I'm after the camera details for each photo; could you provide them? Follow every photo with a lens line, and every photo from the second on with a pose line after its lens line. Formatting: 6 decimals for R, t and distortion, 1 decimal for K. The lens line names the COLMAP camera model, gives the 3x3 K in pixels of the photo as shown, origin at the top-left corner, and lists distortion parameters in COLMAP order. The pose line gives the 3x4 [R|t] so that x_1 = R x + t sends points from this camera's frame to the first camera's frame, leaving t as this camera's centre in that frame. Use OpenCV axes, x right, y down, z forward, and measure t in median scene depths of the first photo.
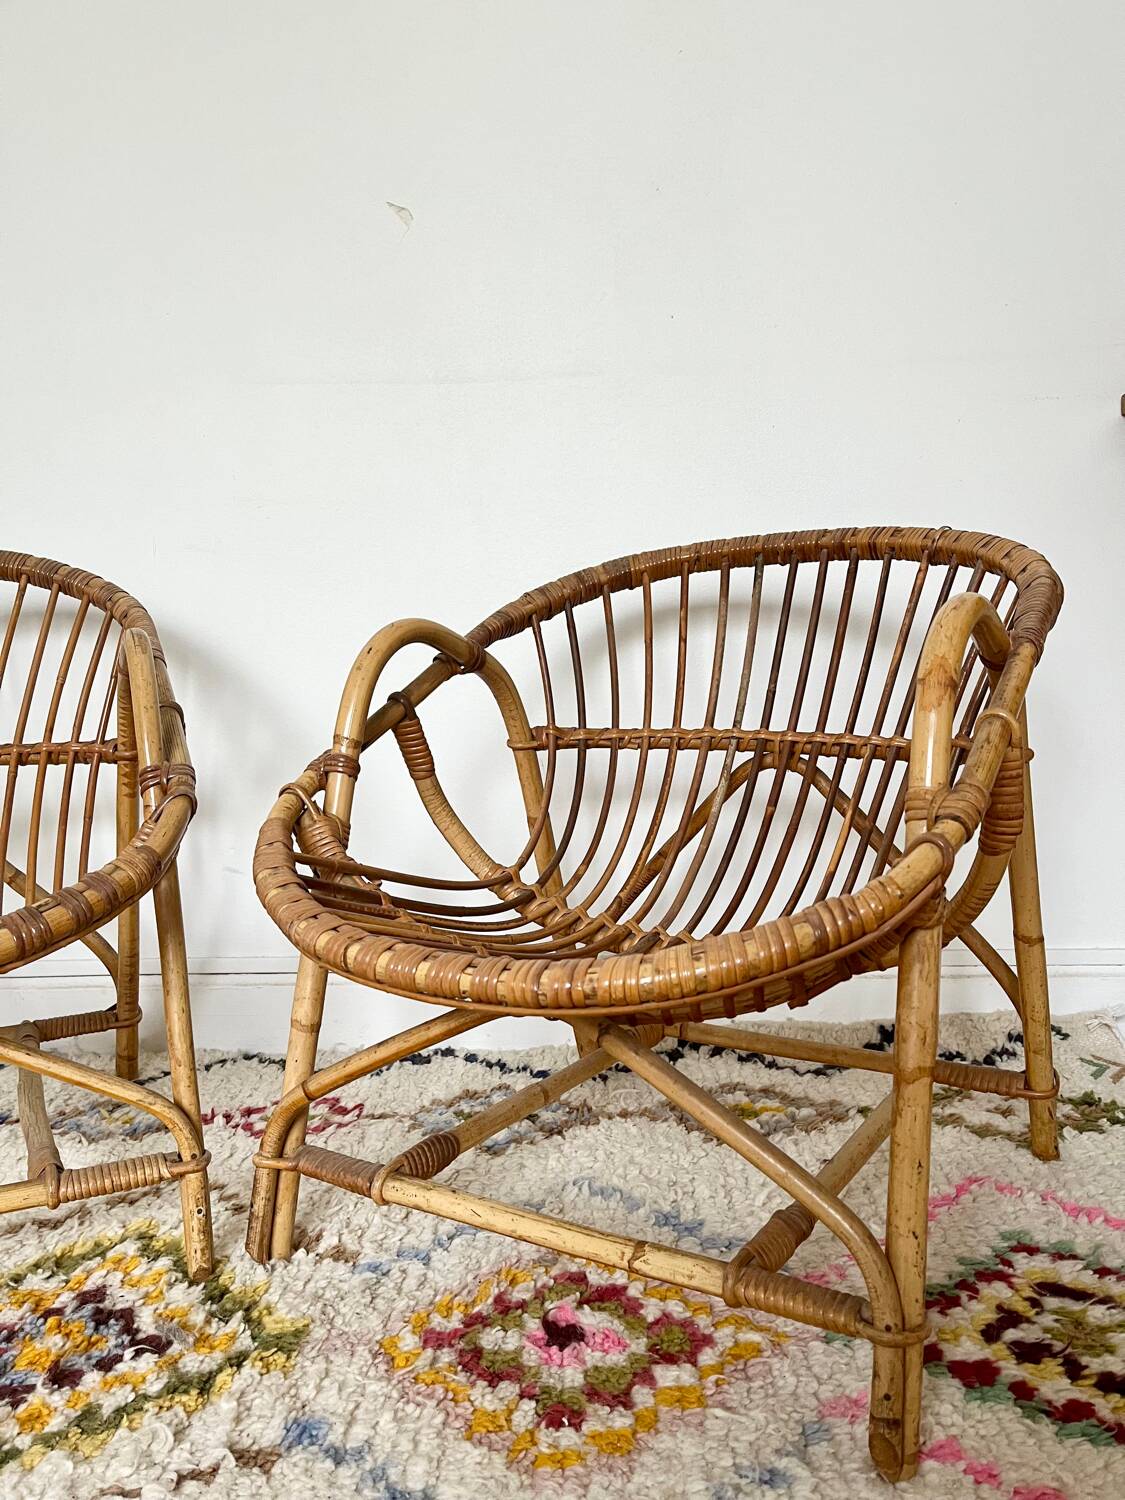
lens RADIAL K [[1132.4, 0, 572.1], [0, 1132.4, 748.2], [0, 0, 1]] dist [0.091709, -0.140897]
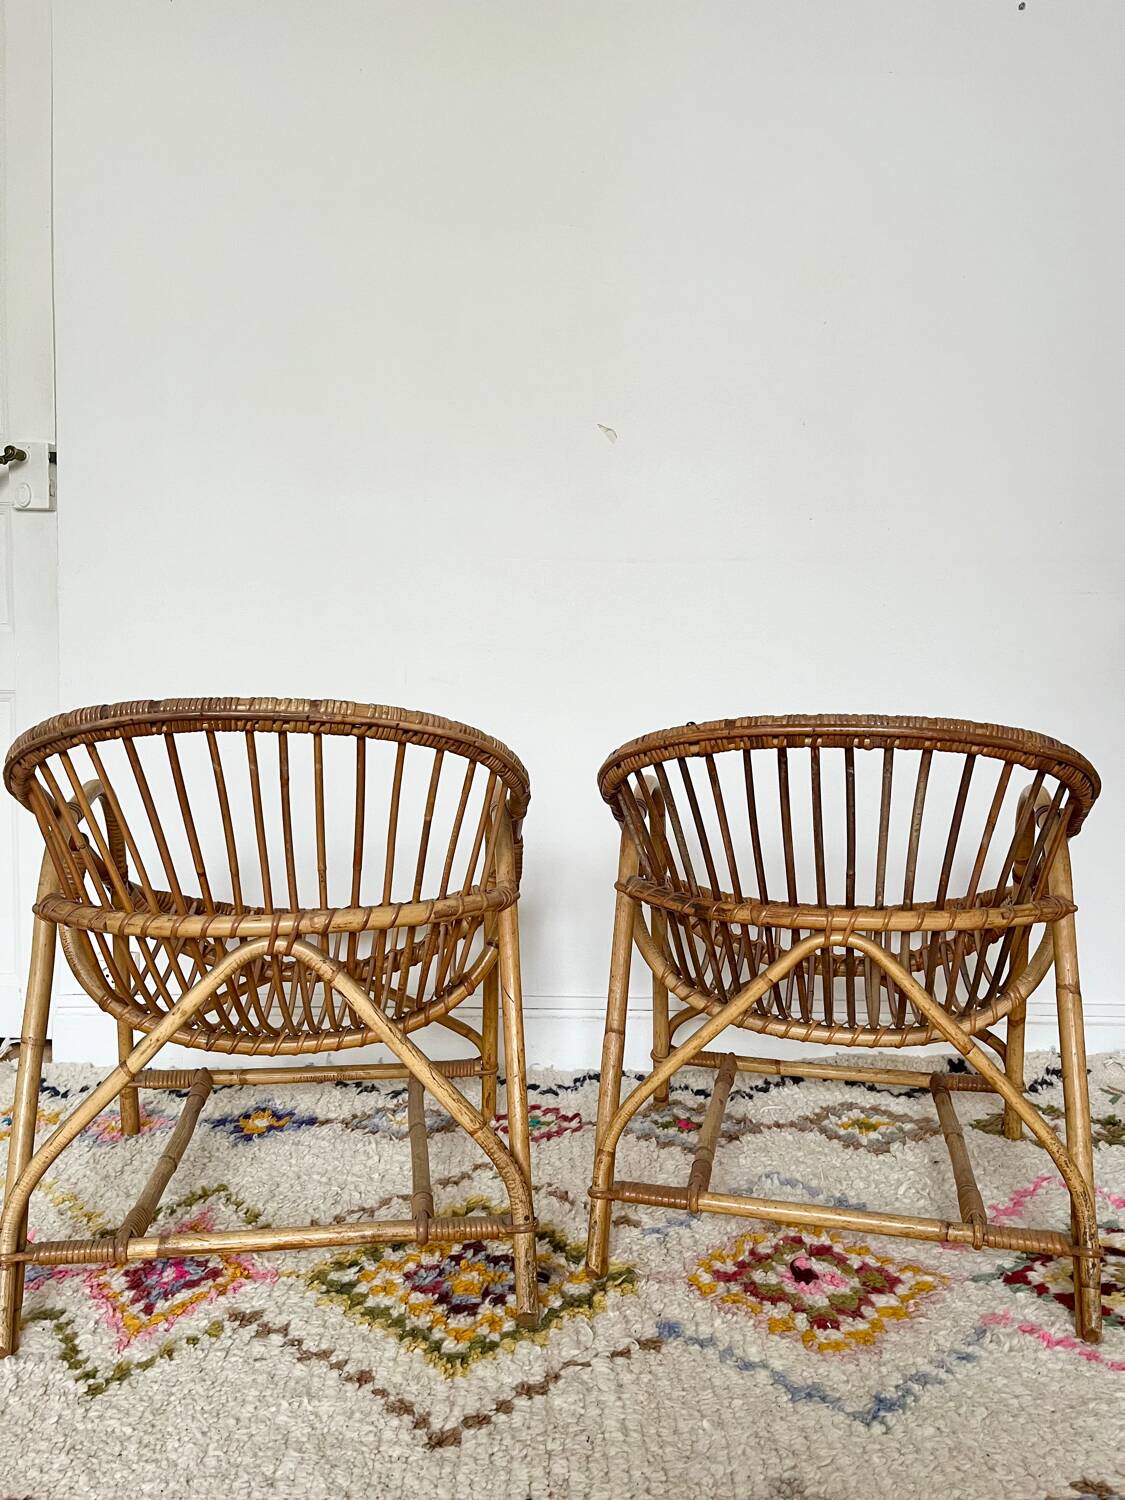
lens RADIAL K [[1127.5, 0, 568.3], [0, 1127.5, 743.8], [0, 0, 1]] dist [0.100900, -0.150129]
pose [[0.998767, 0.031119, 0.038691, -0.354556], [-0.031409, 0.999483, 0.006925, -0.178348], [-0.038456, -0.008132, 0.999227, -0.455284]]
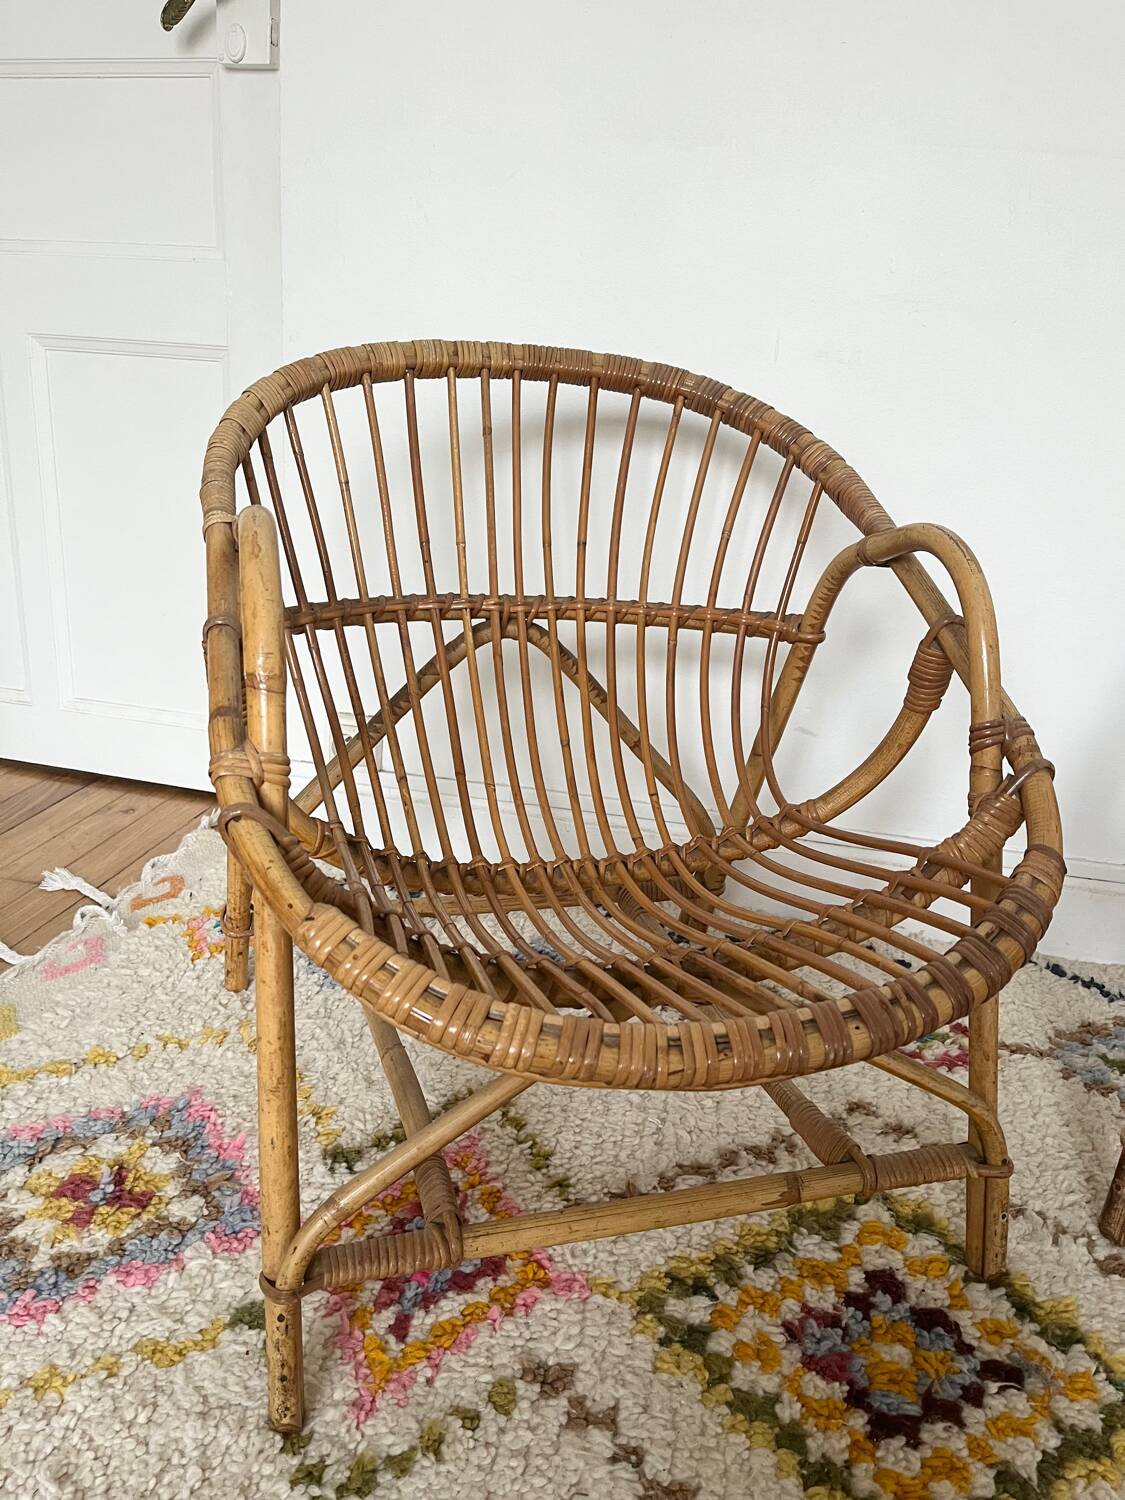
lens RADIAL K [[1133.6, 0, 568.1], [0, 1133.6, 753.0], [0, 0, 1]] dist [0.068405, -0.104076]
pose [[0.983860, 0.131410, -0.121453, -0.584910], [-0.094921, 0.958645, 0.268308, -0.161001], [0.151689, -0.252449, 0.955646, 0.156014]]
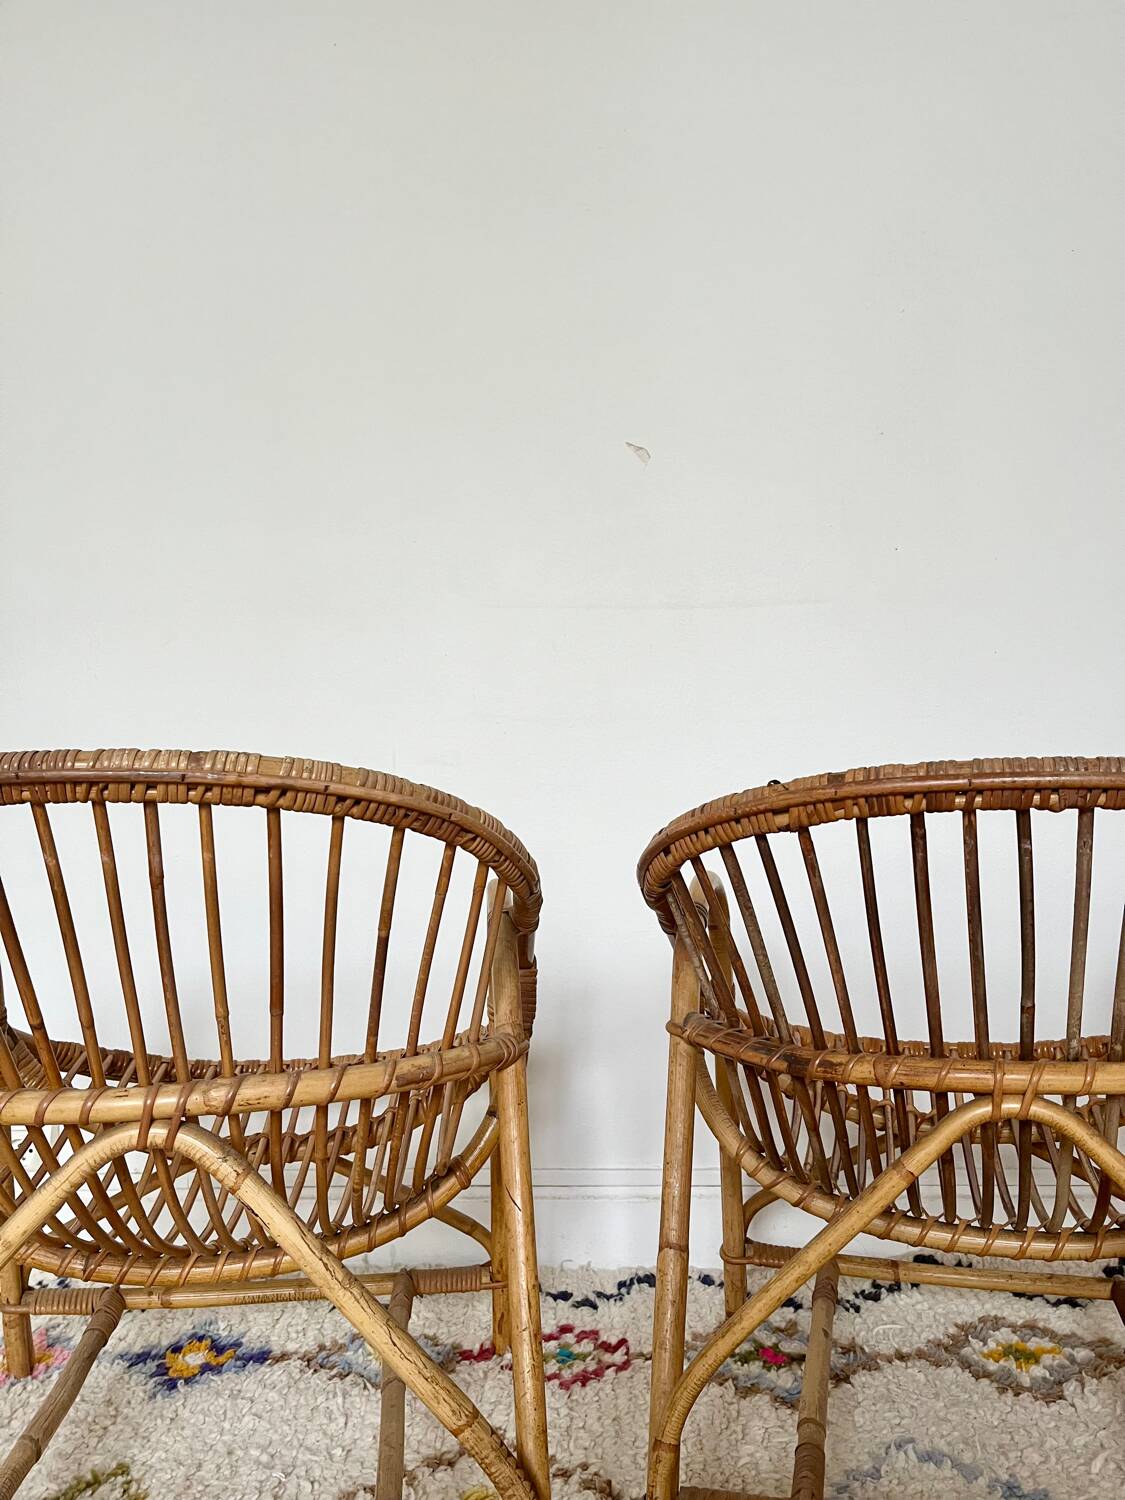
lens RADIAL K [[1133.6, 0, 568.1], [0, 1133.6, 753.0], [0, 0, 1]] dist [0.068405, -0.104076]
pose [[0.999955, 0.008831, 0.003538, -0.326651], [-0.008477, 0.995908, -0.089973, -0.139729], [-0.004318, 0.089939, 0.995938, -0.040649]]
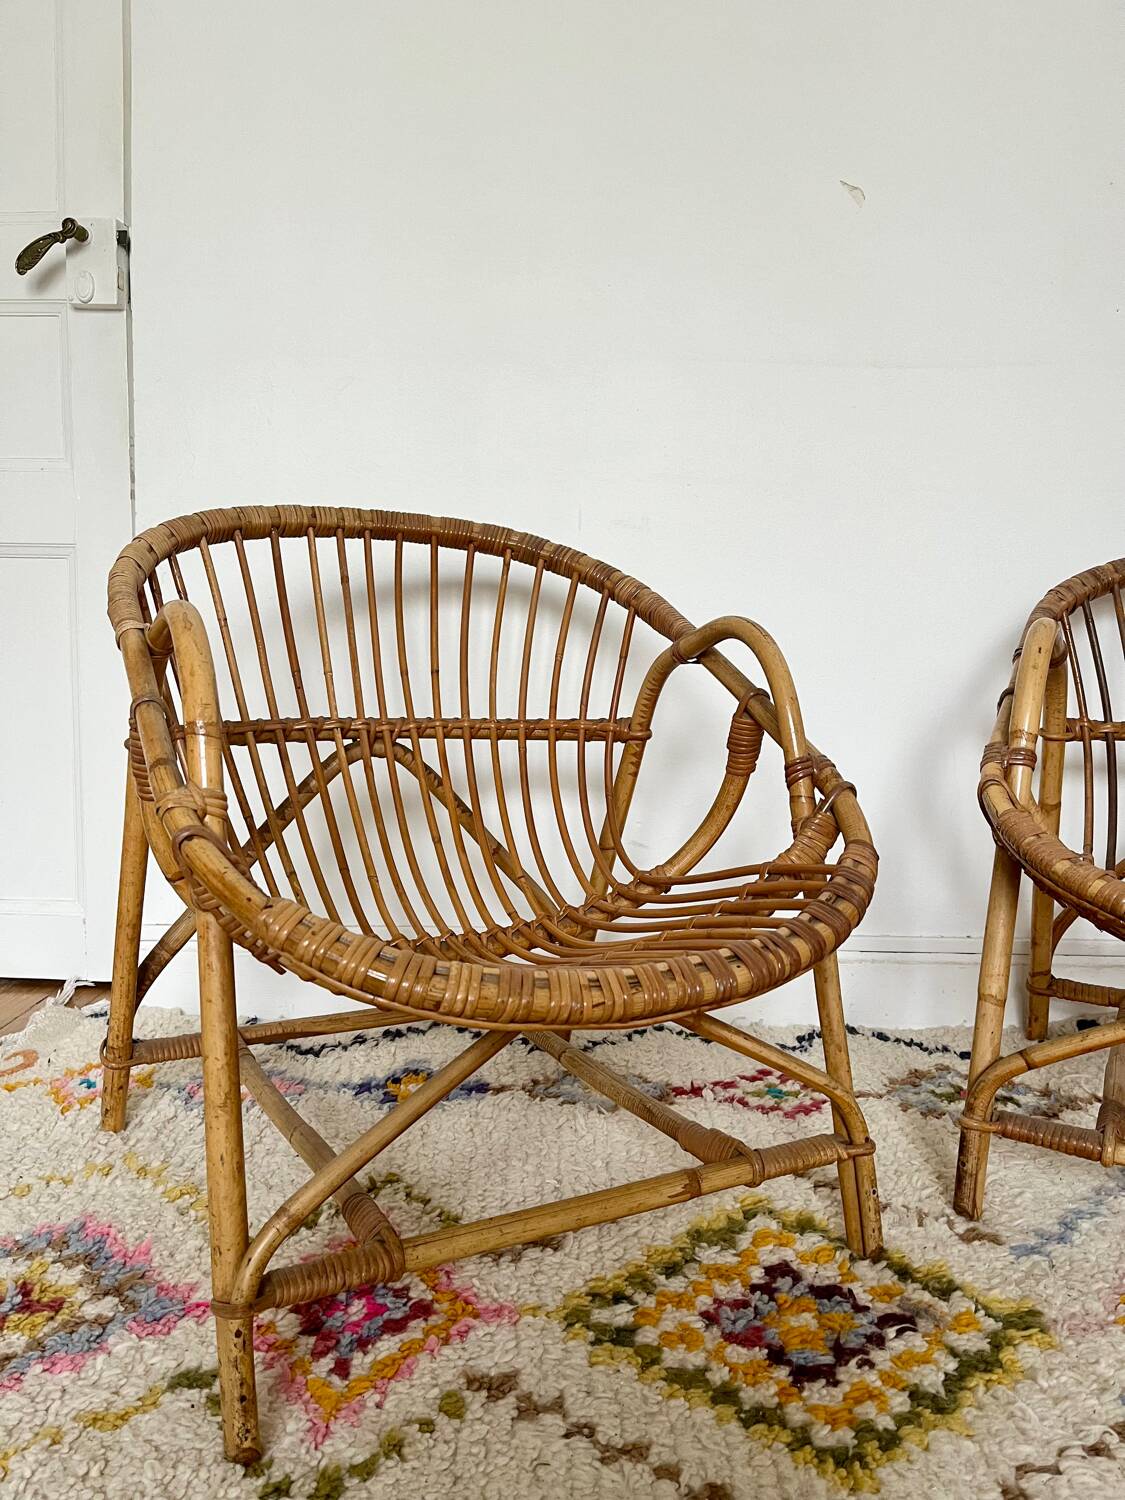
lens RADIAL K [[1133.6, 0, 568.1], [0, 1133.6, 753.0], [0, 0, 1]] dist [0.068405, -0.104076]
pose [[0.998509, 0.038259, 0.038943, -0.633584], [-0.039982, 0.998211, 0.044452, -0.026451], [-0.037173, -0.045942, 0.998252, -0.003664]]
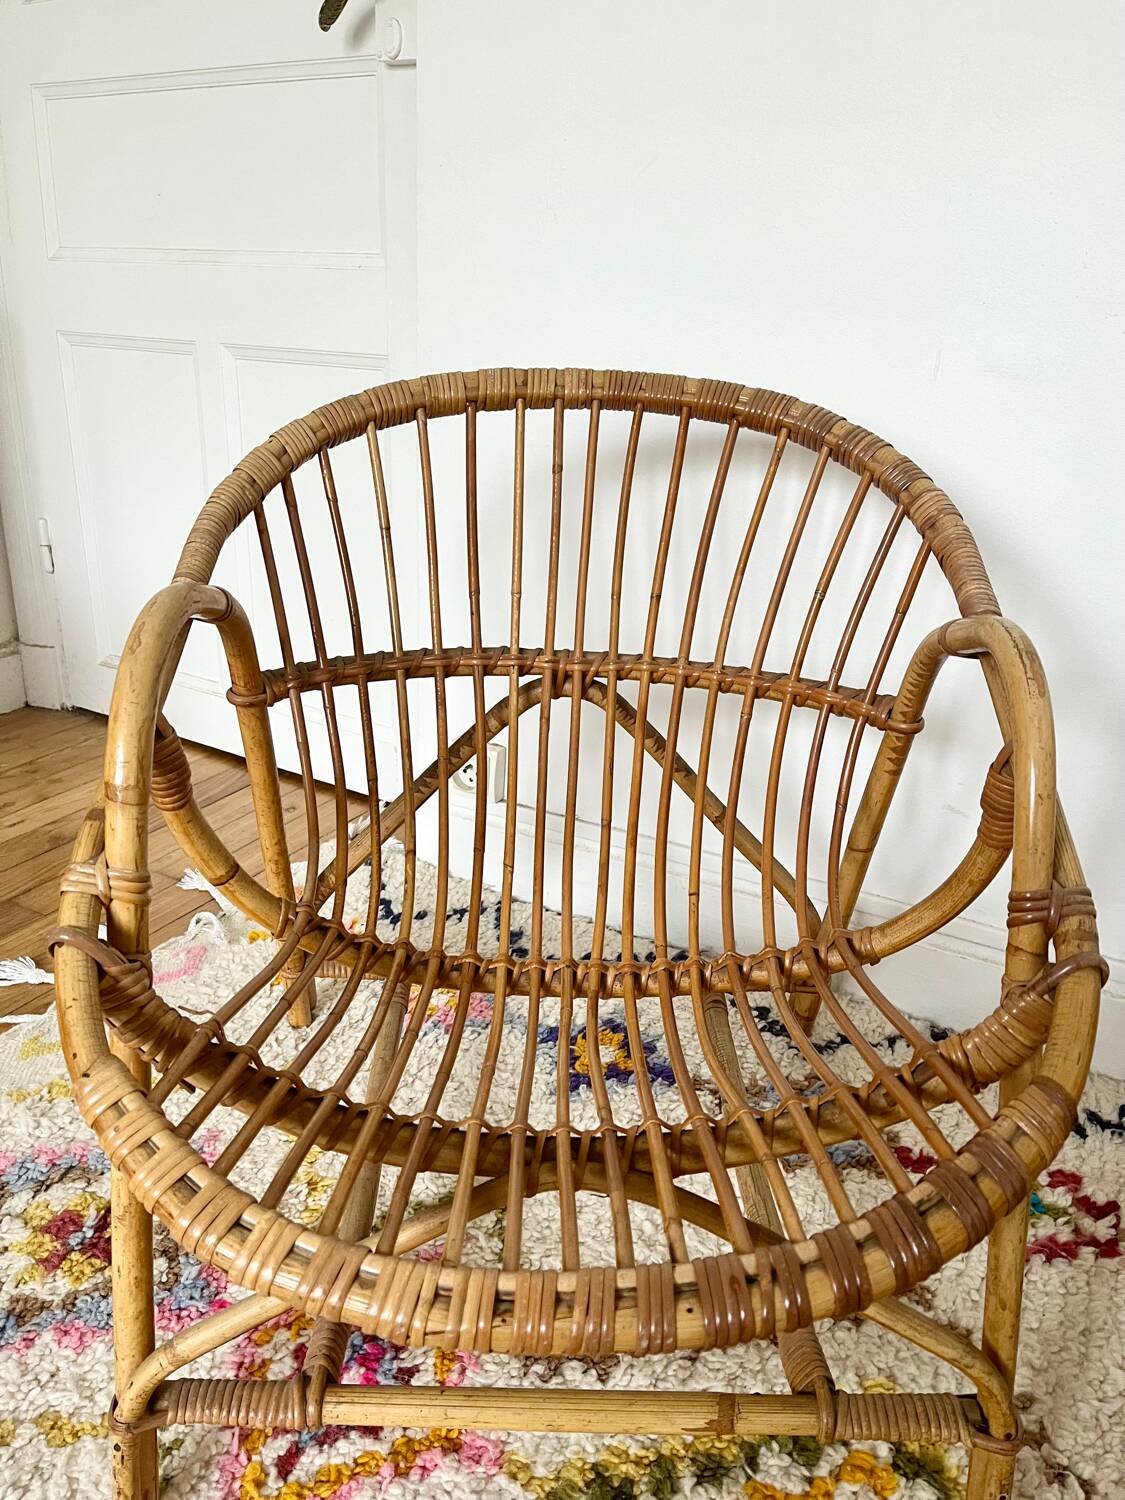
lens RADIAL K [[1138.7, 0, 570.4], [0, 1138.7, 755.6], [0, 0, 1]] dist [0.063828, -0.101775]
pose [[0.898791, 0.217534, -0.380597, -0.385132], [-0.087419, 0.939697, 0.330648, -0.254711], [0.429573, -0.263912, 0.863607, 0.359703]]
